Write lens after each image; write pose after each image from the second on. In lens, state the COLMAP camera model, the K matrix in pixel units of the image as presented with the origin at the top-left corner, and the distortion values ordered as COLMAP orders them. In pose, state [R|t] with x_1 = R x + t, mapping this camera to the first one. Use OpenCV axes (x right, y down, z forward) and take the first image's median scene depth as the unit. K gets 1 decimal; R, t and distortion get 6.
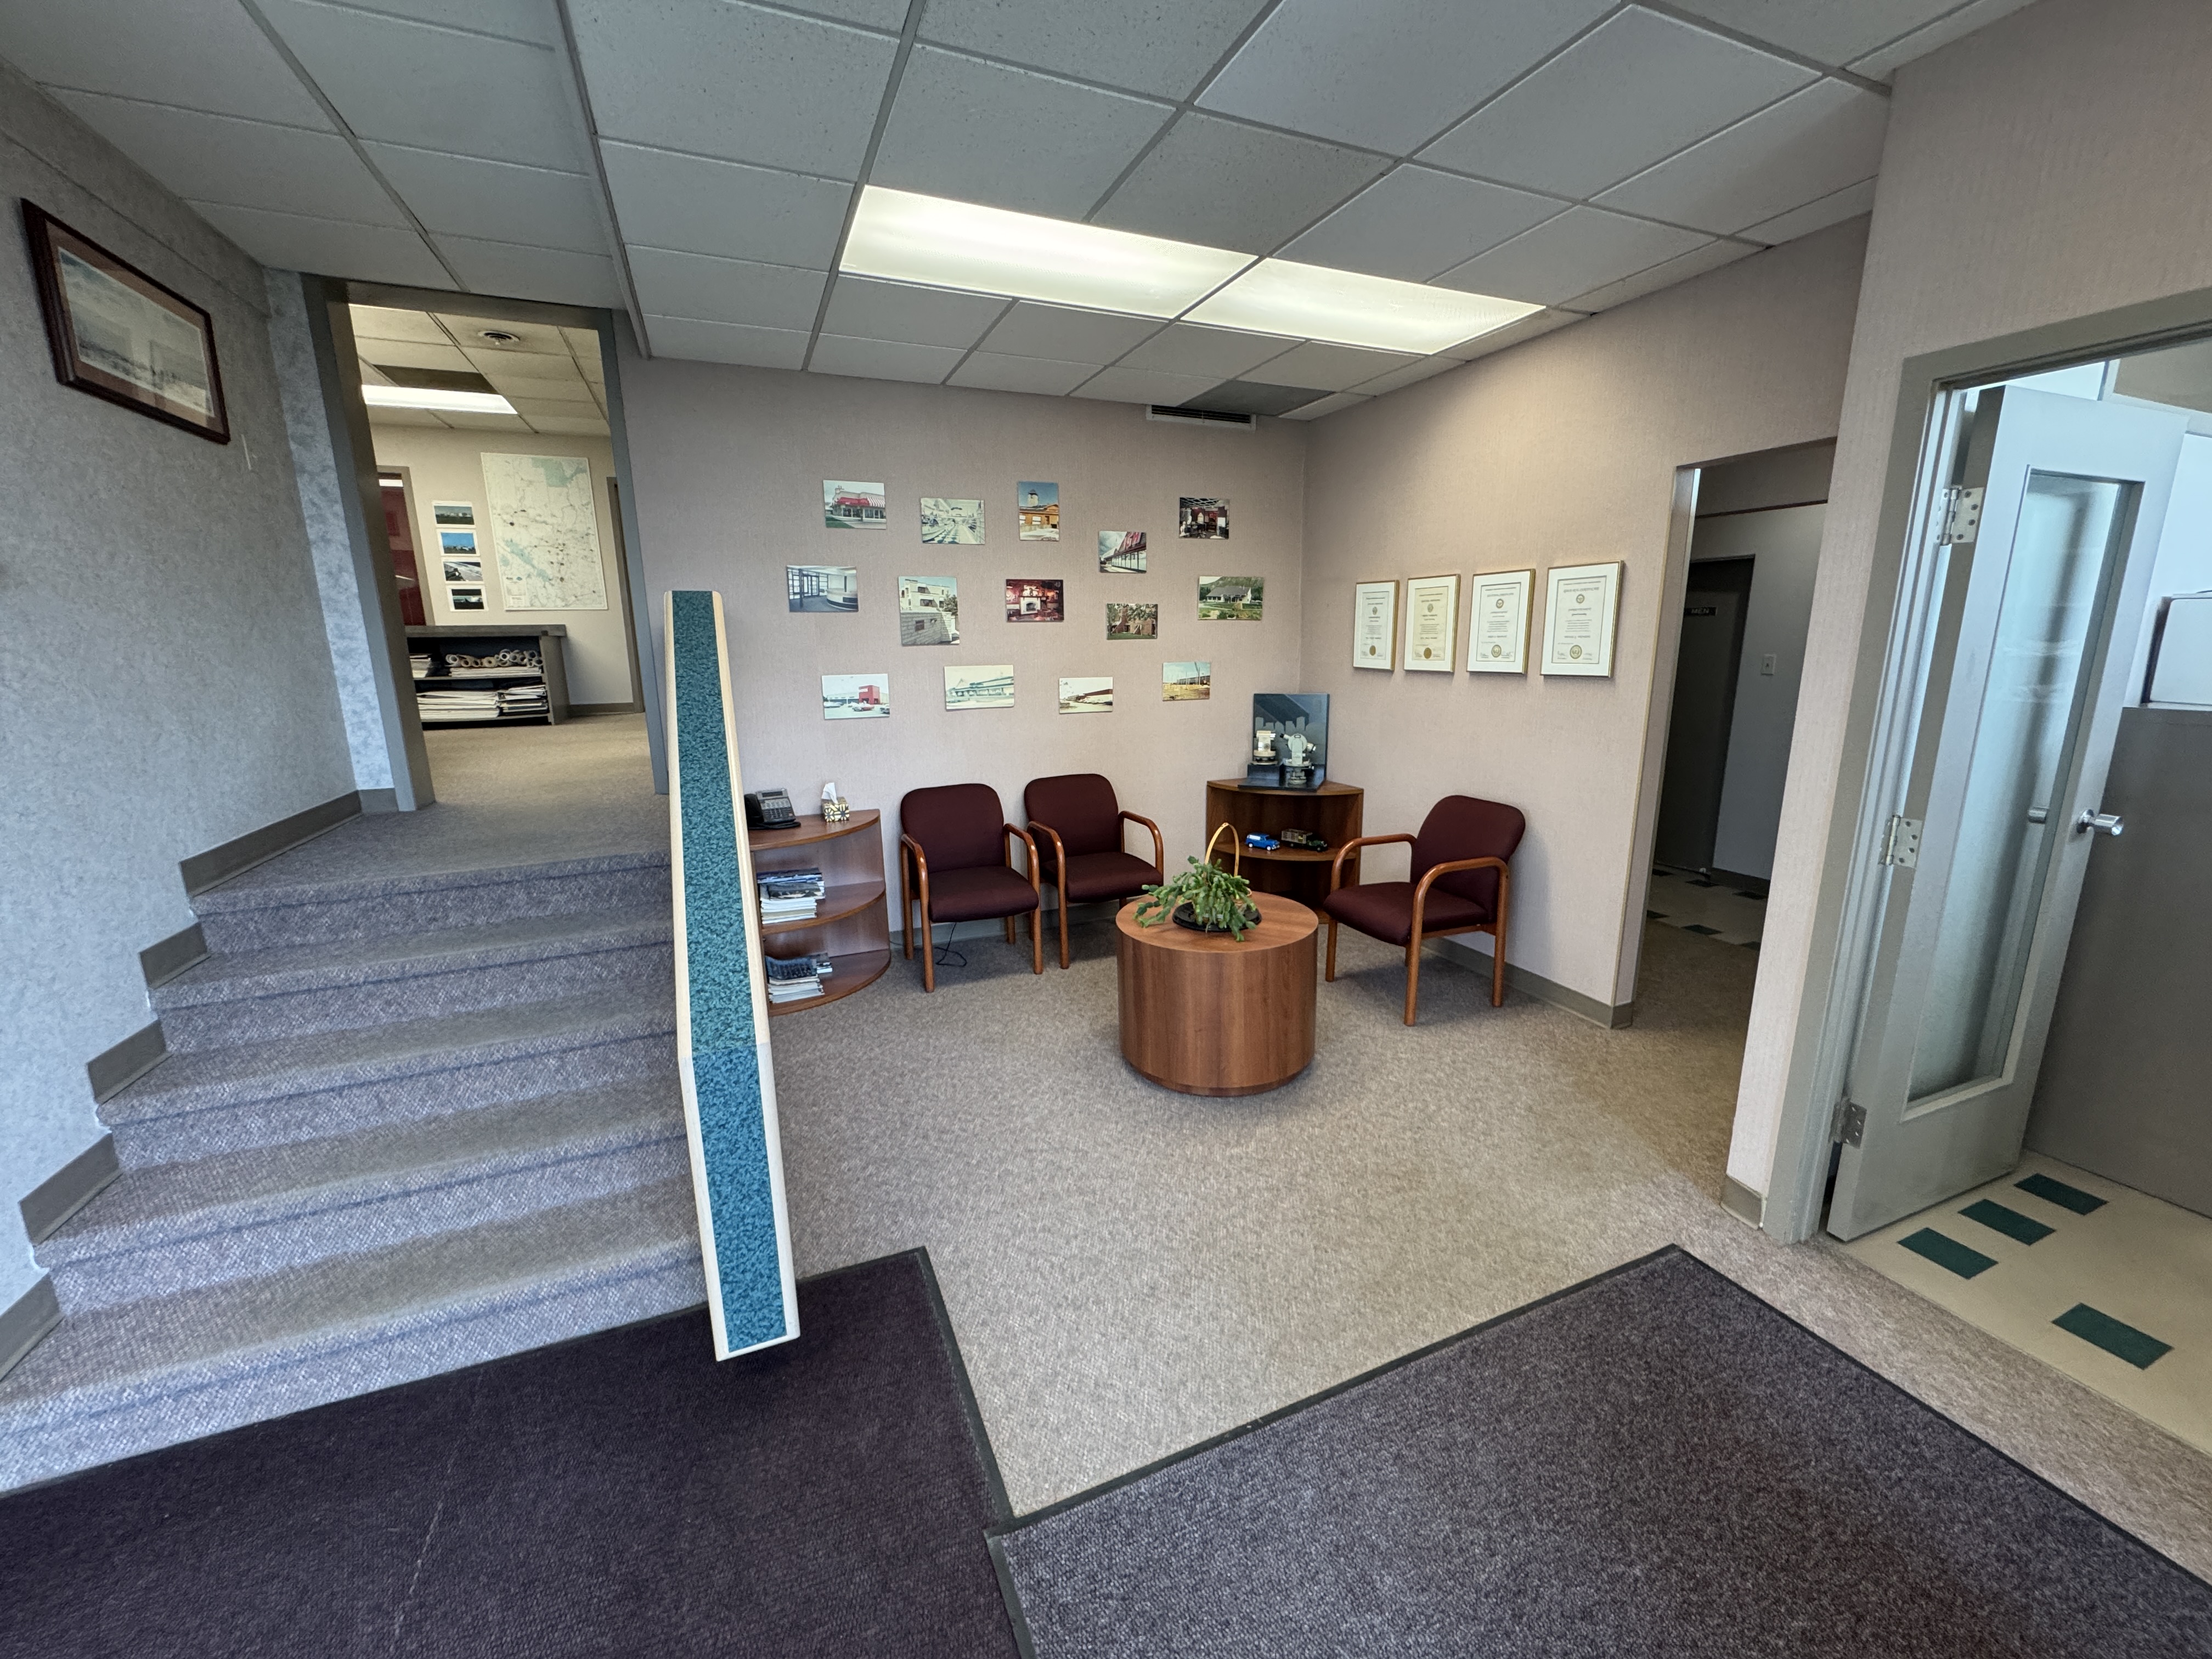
lens RADIAL K [[881.5, 0, 1105.2], [0, 881.5, 822.6], [0, 0, 1]] dist [-0.002567, 0.000483]
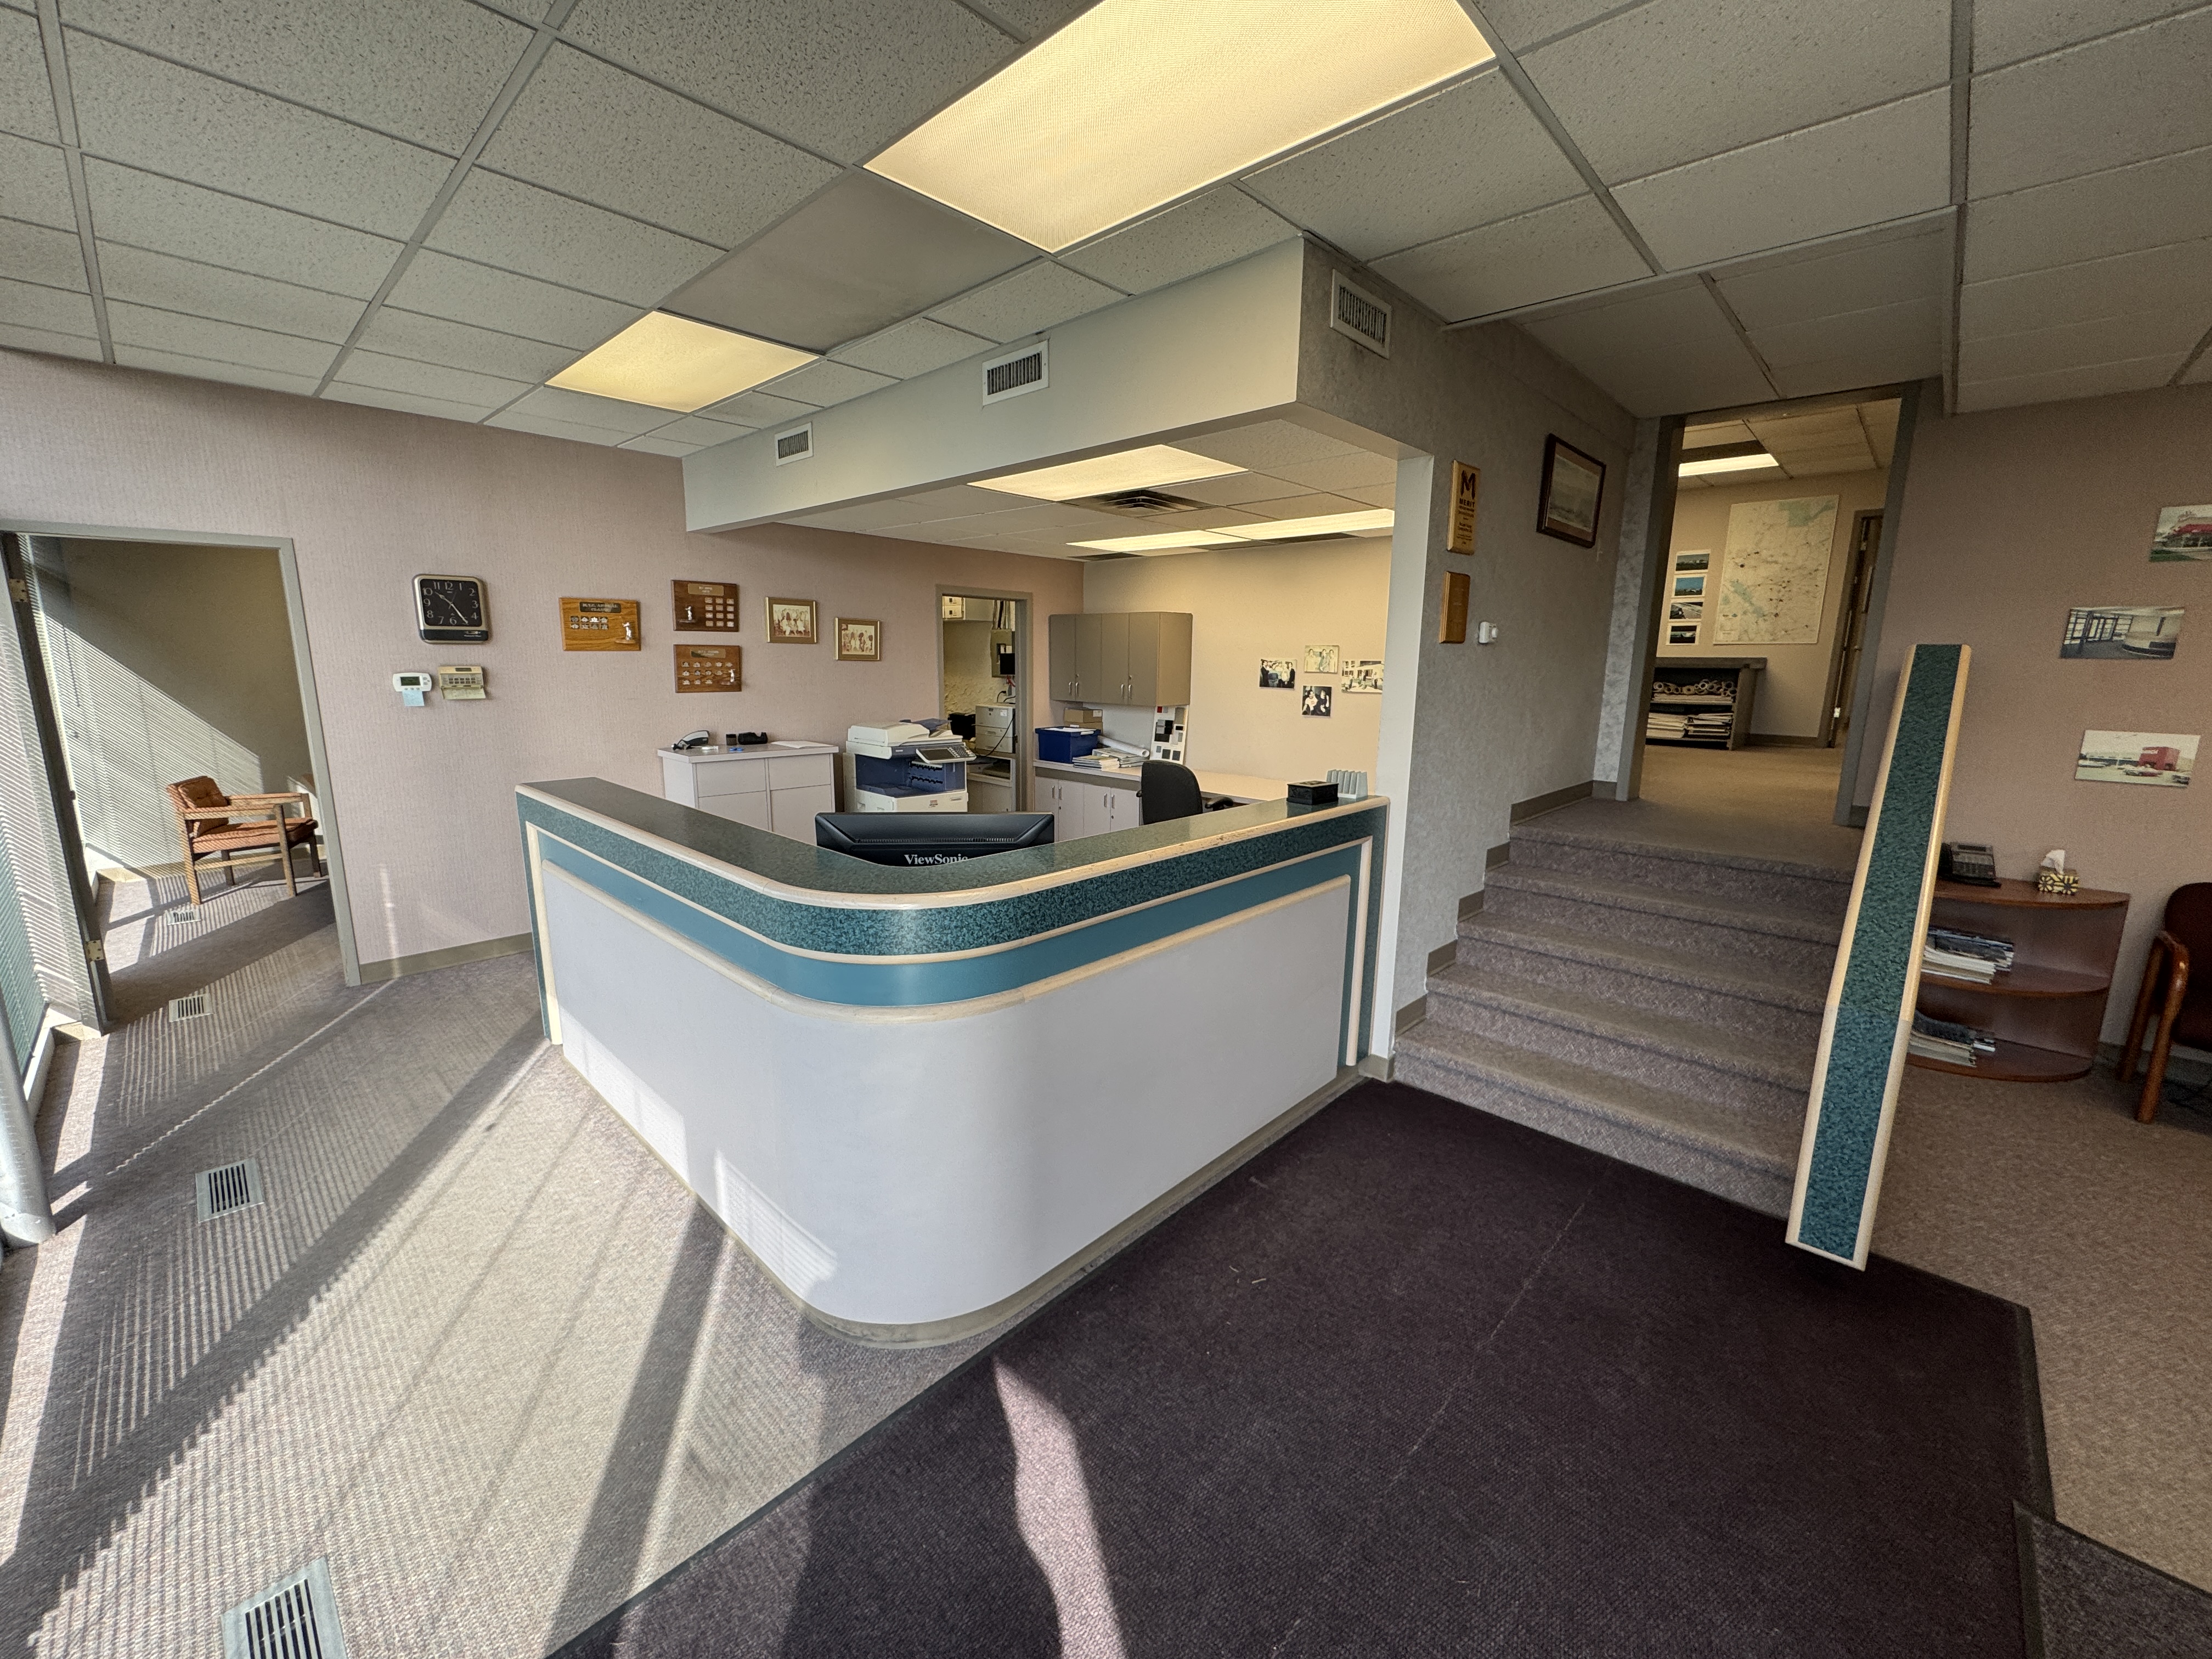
lens RADIAL K [[881.5, 0, 1105.7], [0, 881.5, 820.2], [0, 0, 1]] dist [-0.002567, 0.000483]
pose [[0.401266, 0.185428, -0.896996, 0.135093], [-0.211263, 0.971626, 0.106348, 0.050969], [0.891265, 0.146829, 0.429055, -0.356164]]
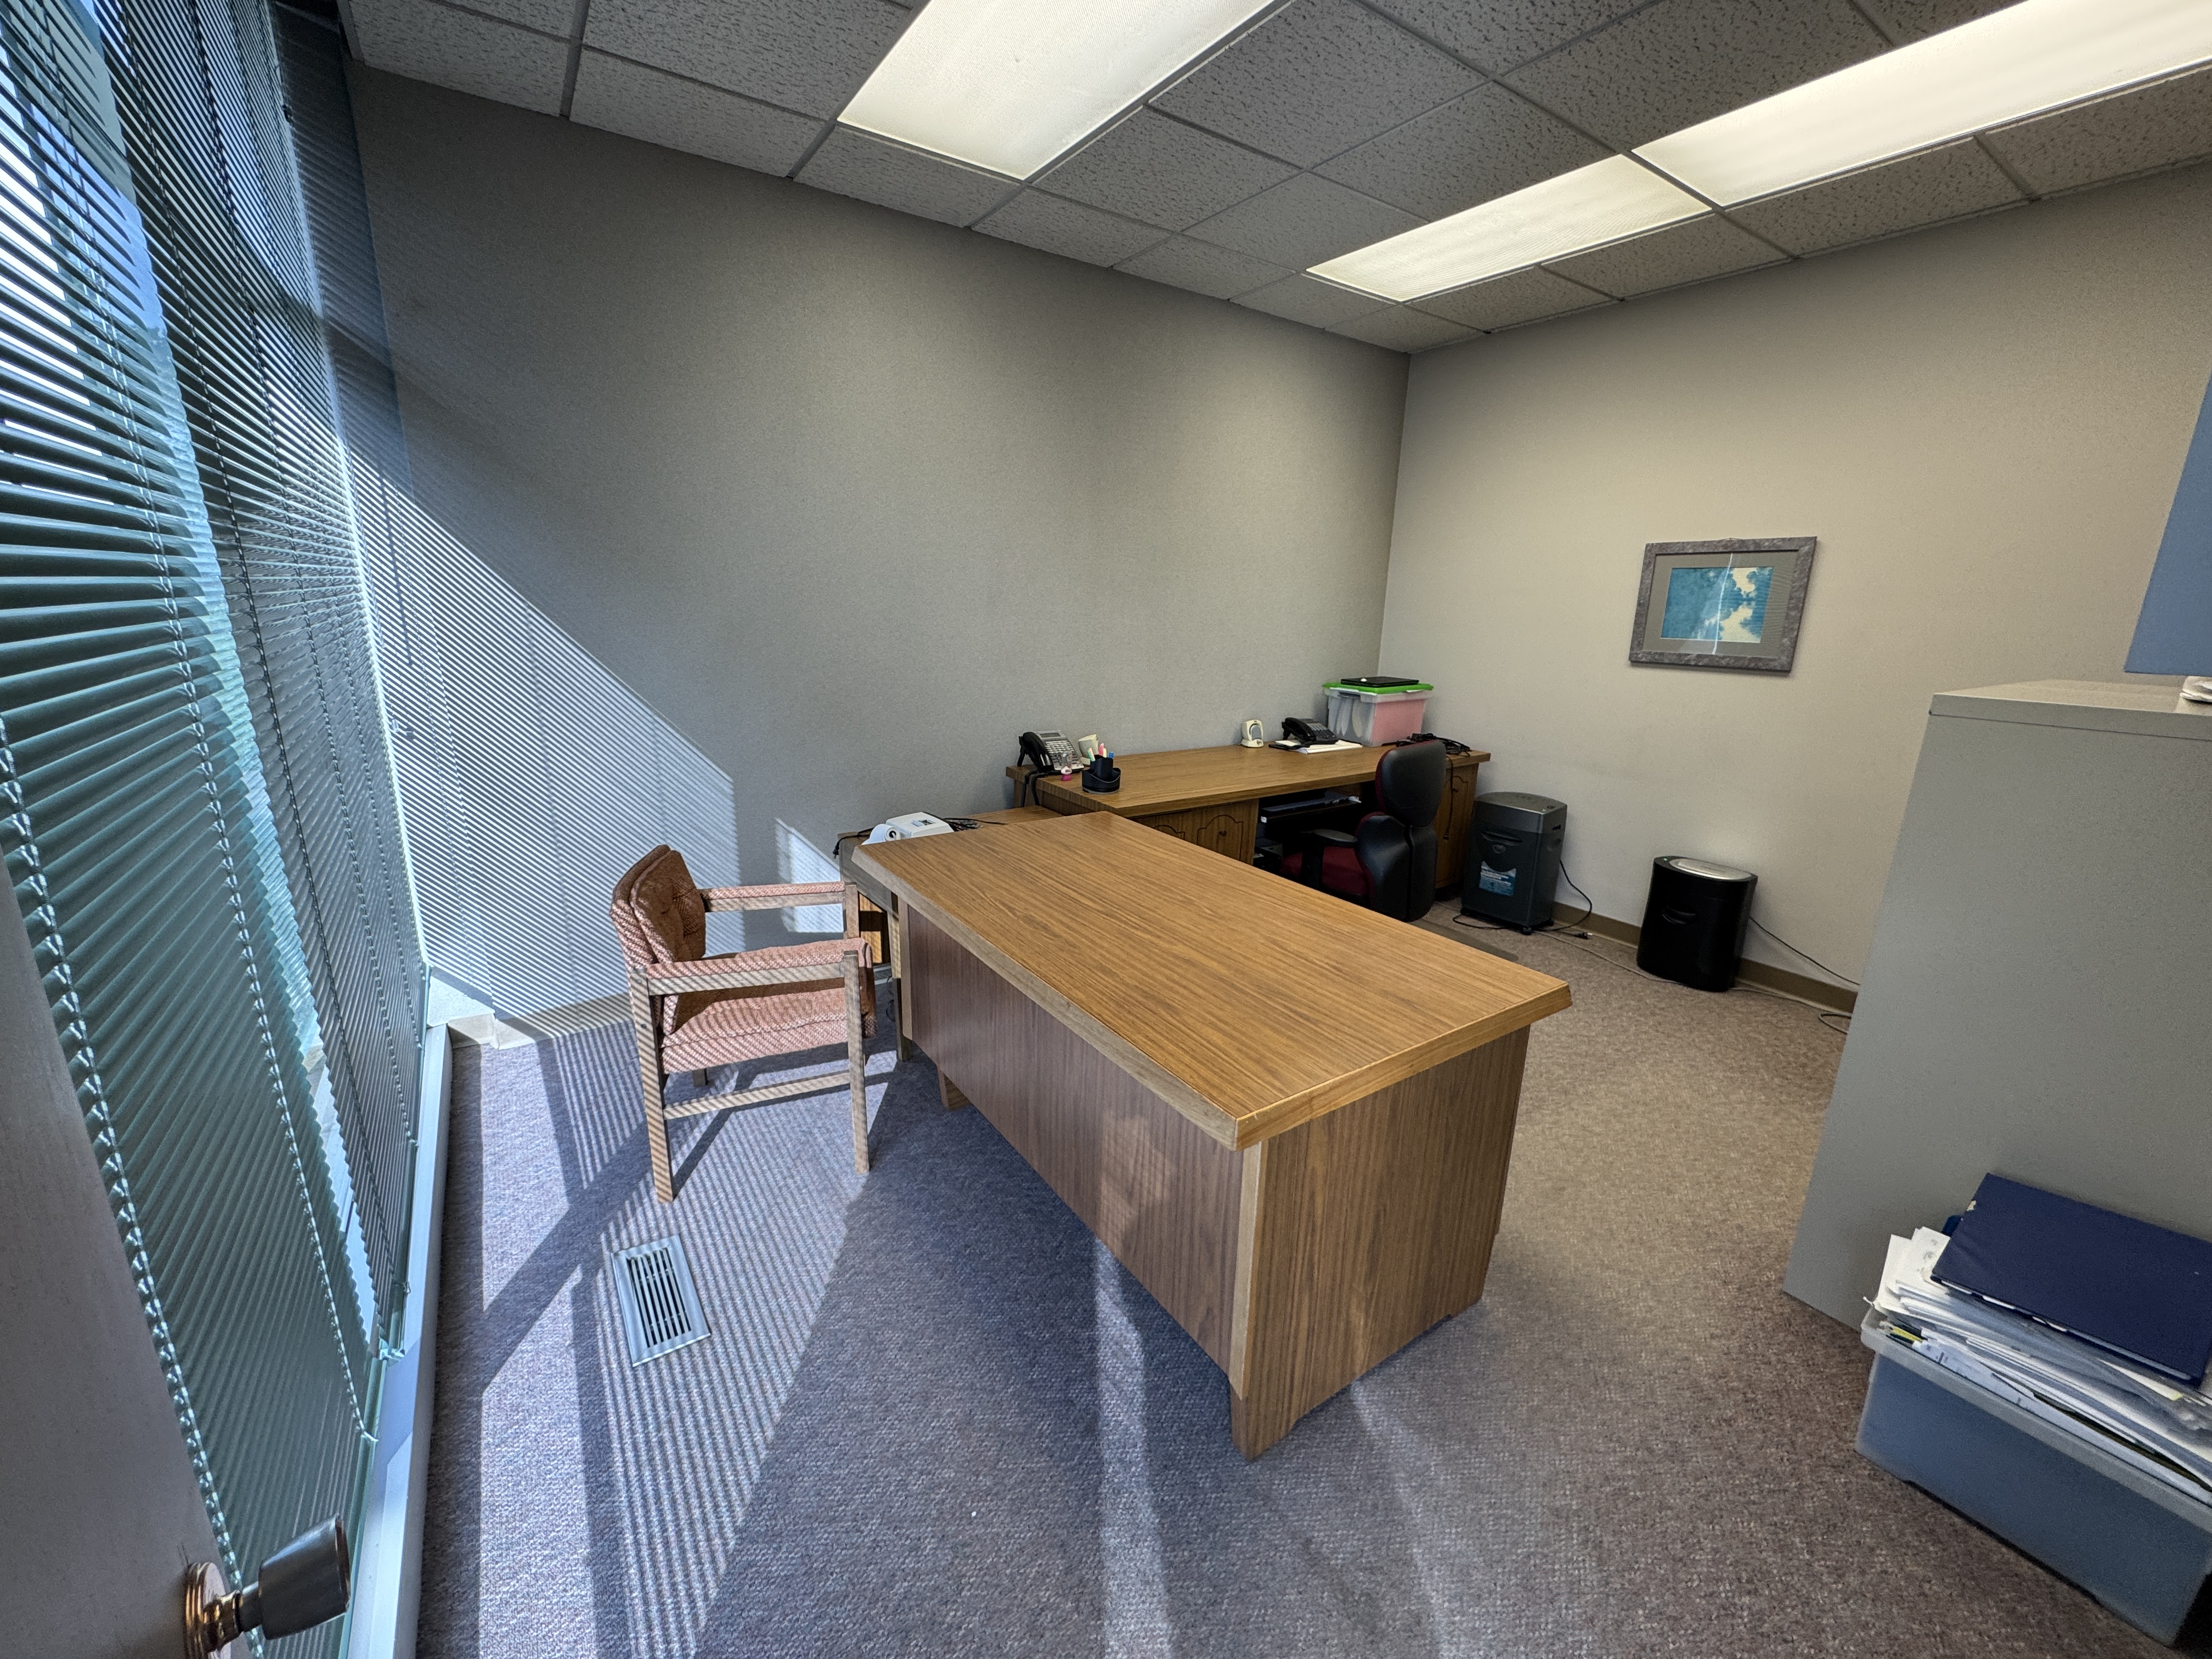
lens RADIAL K [[881.5, 0, 1108.6], [0, 881.5, 826.1], [0, 0, 1]] dist [-0.002567, 0.000483]
pose [[0.198753, 0.269220, -0.942347, -1.932160], [-0.237742, 0.946054, 0.220136, 0.338676], [0.950776, 0.180283, 0.252036, -1.284556]]
